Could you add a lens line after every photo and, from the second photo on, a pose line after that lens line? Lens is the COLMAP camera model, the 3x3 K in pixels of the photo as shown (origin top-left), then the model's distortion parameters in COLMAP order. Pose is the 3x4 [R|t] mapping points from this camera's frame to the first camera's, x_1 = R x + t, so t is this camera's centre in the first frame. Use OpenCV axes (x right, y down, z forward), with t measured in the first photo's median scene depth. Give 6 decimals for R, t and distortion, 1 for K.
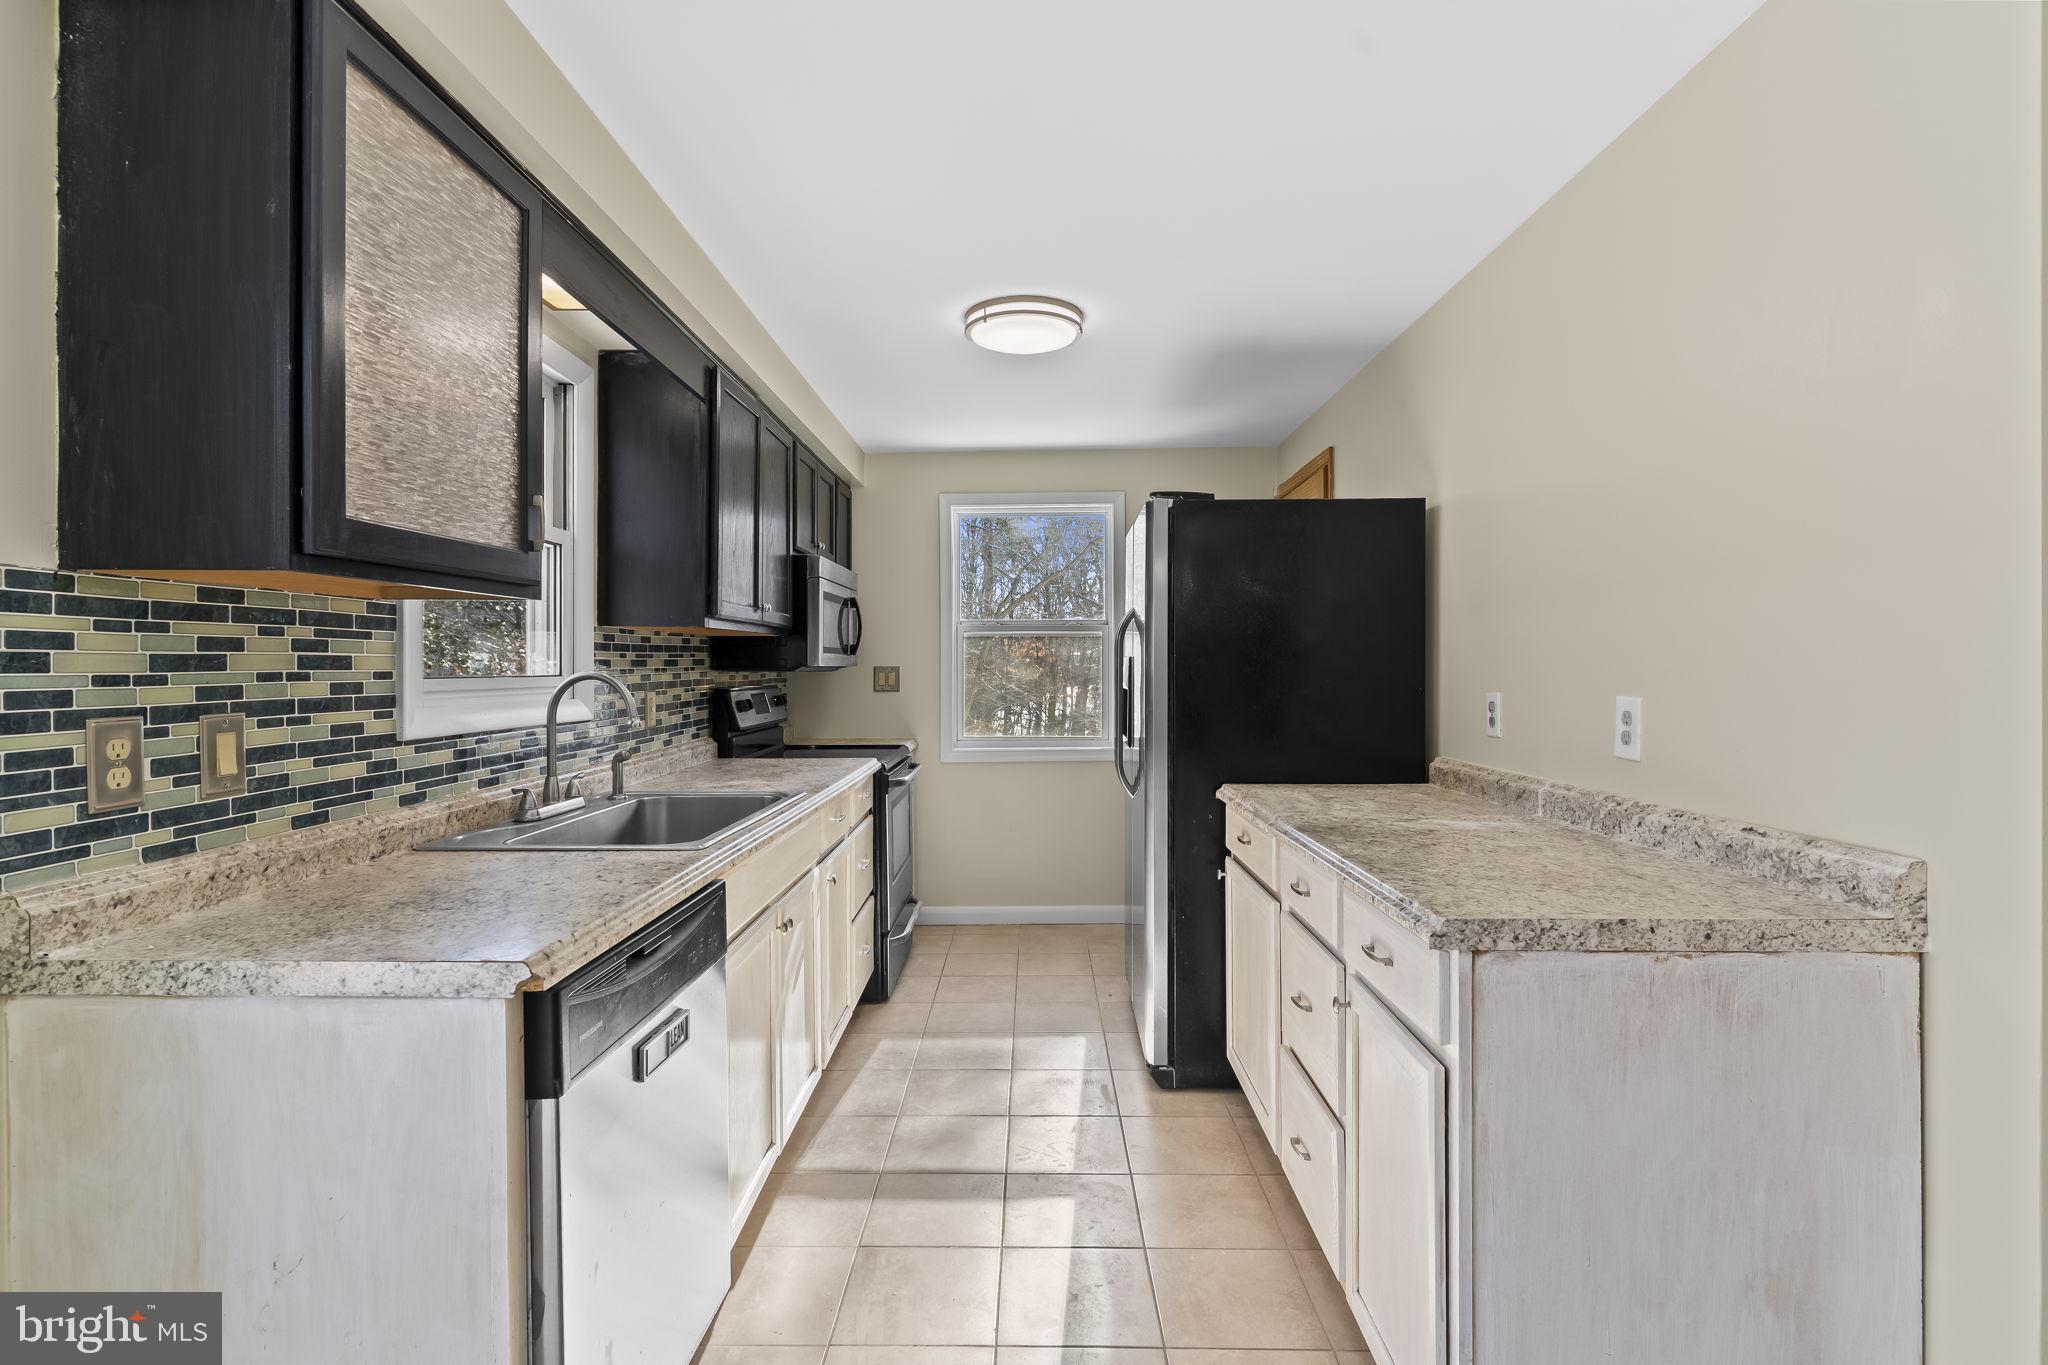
lens RADIAL K [[989.6, 0, 1008.8], [0, 989.6, 663.1], [0, 0, 1]] dist [0.013963, -0.000096]
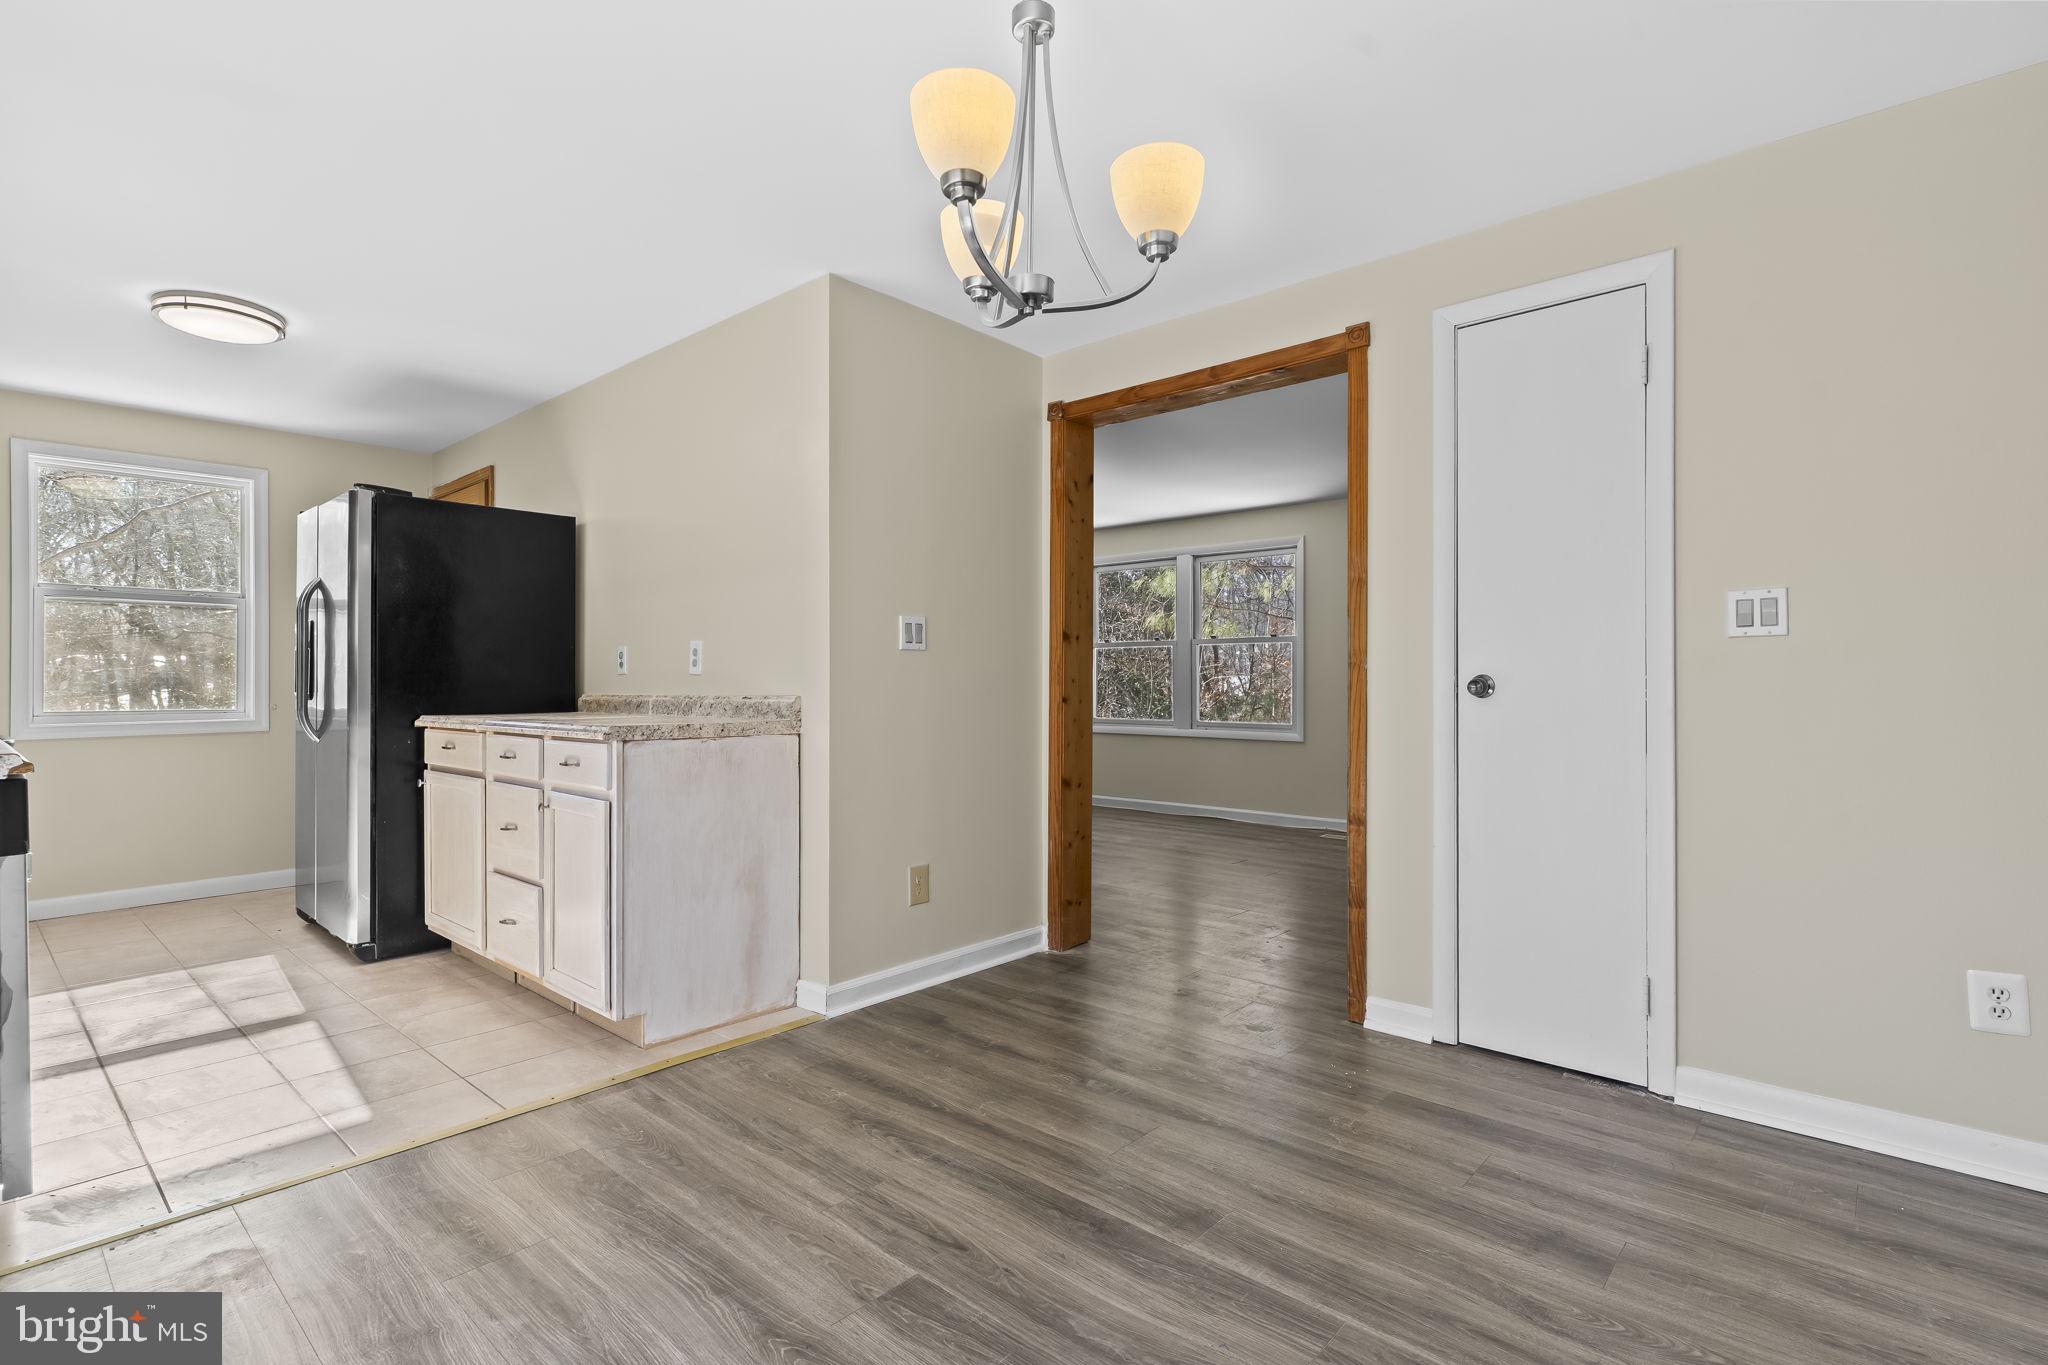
lens RADIAL K [[989.6, 0, 1032.4], [0, 989.6, 698.1], [0, 0, 1]] dist [0.013963, -0.000096]
pose [[0.648144, -0.011100, 0.761437, -0.382012], [-0.001233, 0.999877, 0.015626, 0.113117], [-0.761517, -0.011067, 0.648051, -0.683275]]
